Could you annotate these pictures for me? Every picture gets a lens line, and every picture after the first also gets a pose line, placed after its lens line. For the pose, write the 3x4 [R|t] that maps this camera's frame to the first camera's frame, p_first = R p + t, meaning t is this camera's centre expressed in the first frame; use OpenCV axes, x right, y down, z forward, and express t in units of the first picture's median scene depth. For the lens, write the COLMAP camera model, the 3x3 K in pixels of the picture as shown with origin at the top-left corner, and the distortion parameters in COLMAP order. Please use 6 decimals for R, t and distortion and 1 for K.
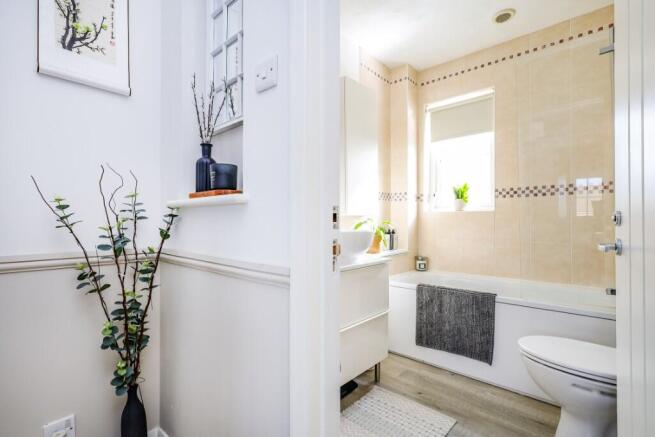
lens RADIAL K [[303.7, 0, 328.5], [0, 303.7, 217.7], [0, 0, 1]] dist [-0.001477, -0.000287]
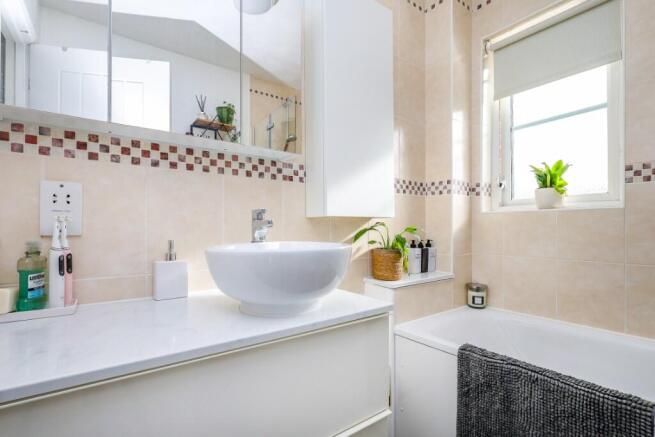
lens RADIAL K [[303.7, 0, 326.2], [0, 303.7, 223.9], [0, 0, 1]] dist [-0.001477, -0.000287]
pose [[0.978927, 0.000341, -0.204211, 0.145035], [0.000008, 0.999999, 0.001710, 0.004389], [0.204212, -0.001675, 0.978925, 0.366611]]
